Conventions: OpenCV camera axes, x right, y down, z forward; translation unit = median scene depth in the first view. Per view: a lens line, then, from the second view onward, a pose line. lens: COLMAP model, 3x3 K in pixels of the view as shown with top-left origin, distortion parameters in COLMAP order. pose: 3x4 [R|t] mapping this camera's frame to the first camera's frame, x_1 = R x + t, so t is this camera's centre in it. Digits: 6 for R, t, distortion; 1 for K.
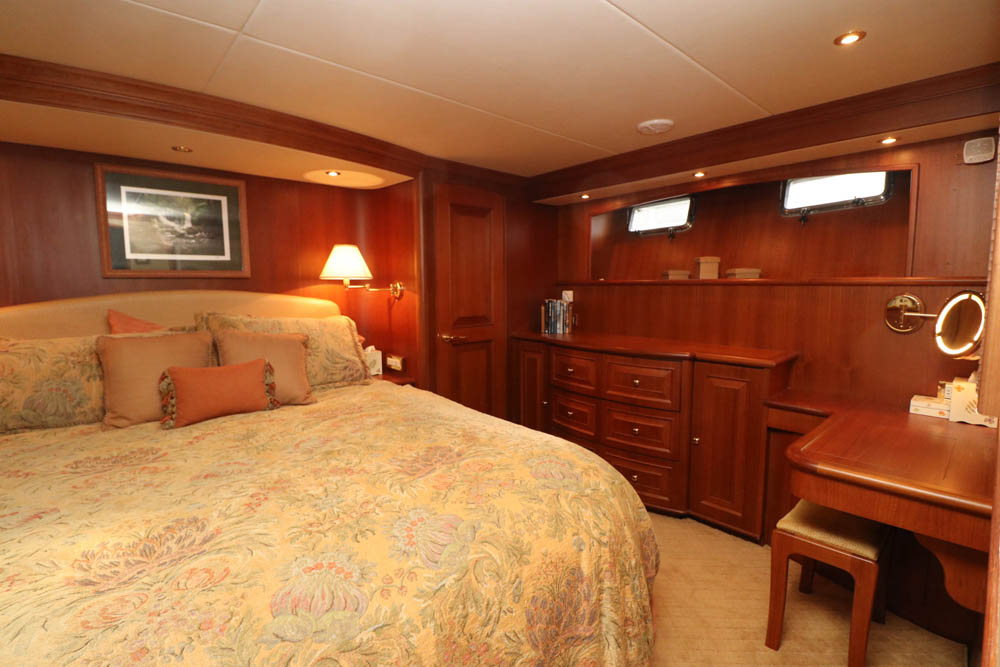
lens RADIAL K [[467.2, 0, 500.0], [0, 467.2, 333.5], [0, 0, 1]] dist [-0.019447, -0.000289]
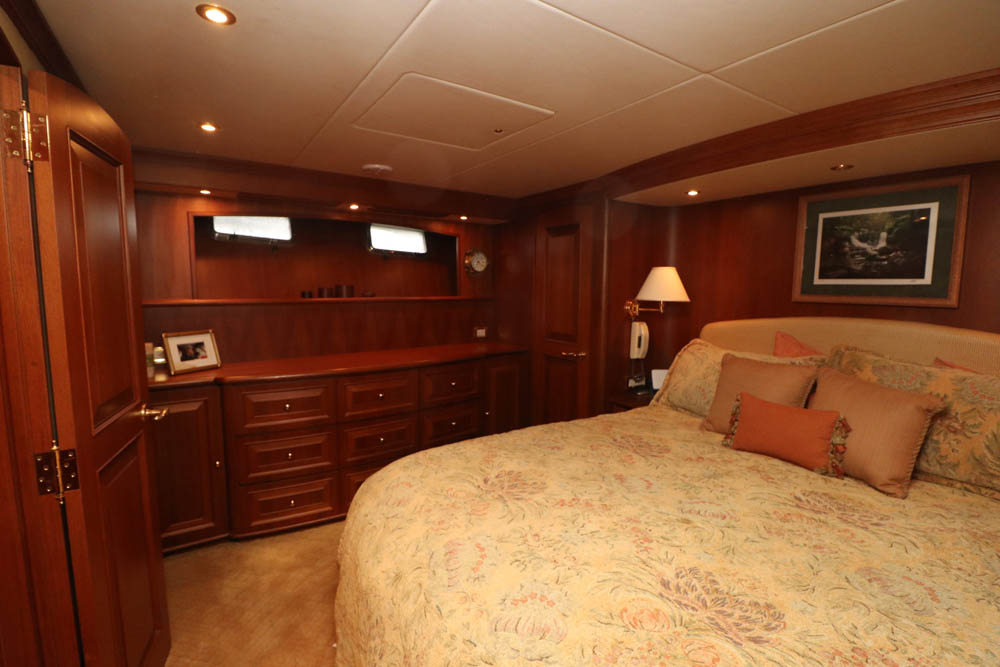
lens RADIAL K [[467.2, 0, 500.0], [0, 467.2, 333.5], [0, 0, 1]] dist [-0.019447, -0.000289]
pose [[-0.165108, 0.110830, -0.980029, 0.417216], [-0.109429, 0.985473, 0.129881, -0.139081], [0.980186, 0.128688, -0.150581, 0.600474]]
